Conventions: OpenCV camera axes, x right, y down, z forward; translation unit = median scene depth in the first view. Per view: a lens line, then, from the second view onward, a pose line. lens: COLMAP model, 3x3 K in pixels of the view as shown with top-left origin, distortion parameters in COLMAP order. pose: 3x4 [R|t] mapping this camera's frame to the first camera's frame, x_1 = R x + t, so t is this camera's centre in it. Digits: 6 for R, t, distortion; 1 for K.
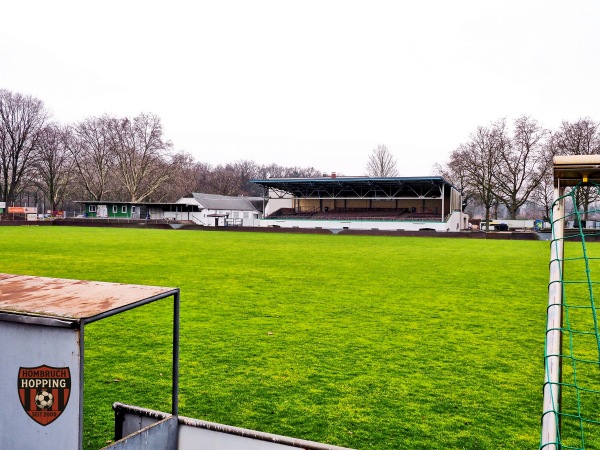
lens RADIAL K [[593.3, 0, 298.7], [0, 593.3, 223.0], [0, 0, 1]] dist [0.009876, 0.000000]
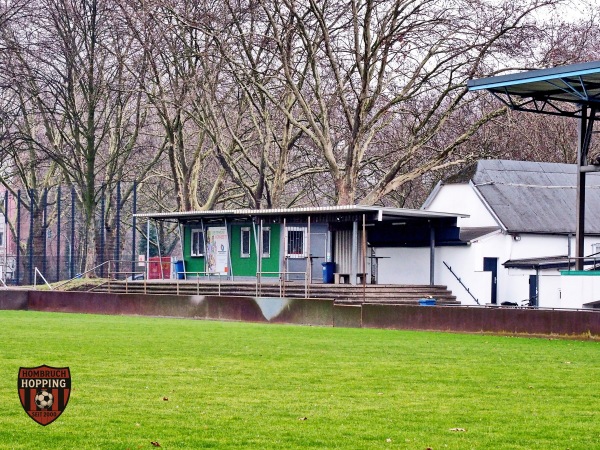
lens RADIAL K [[2614.0, 0, 299.5], [0, 2614.0, 224.8], [0, 0, 1]] dist [0.306087, 0.000000]
pose [[0.770738, -0.019199, -0.636863, 0.394236], [-0.009142, 0.999110, -0.041183, 0.013282], [0.637087, 0.037564, 0.769876, 0.221933]]
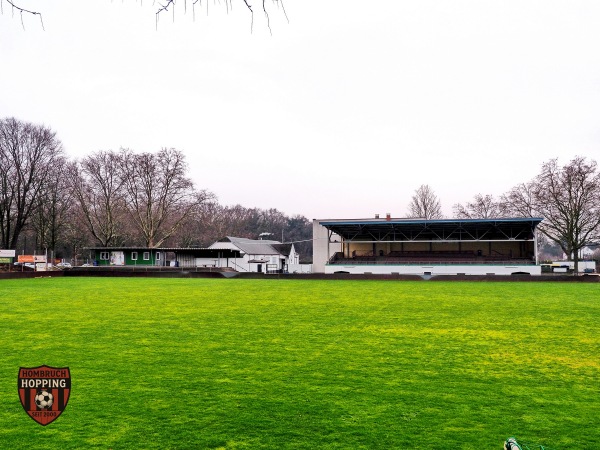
lens RADIAL K [[593.3, 0, 305.5], [0, 593.3, 230.0], [0, 0, 1]] dist [0.009876, 0.000000]
pose [[0.984413, -0.006483, 0.175750, -0.227134], [0.016685, 0.998256, -0.056634, -0.008299], [-0.175076, 0.058683, 0.982804, 0.096612]]
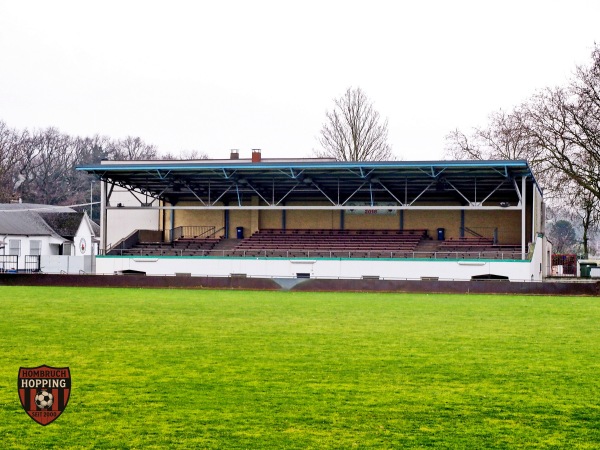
lens RADIAL K [[1321.6, 0, 301.9], [0, 1321.6, 222.1], [0, 0, 1]] dist [0.065834, 0.000000]
pose [[0.983251, -0.000827, 0.182256, -0.083222], [0.006503, 0.999512, -0.030550, -0.001131], [-0.182142, 0.031223, 0.982776, 0.032106]]
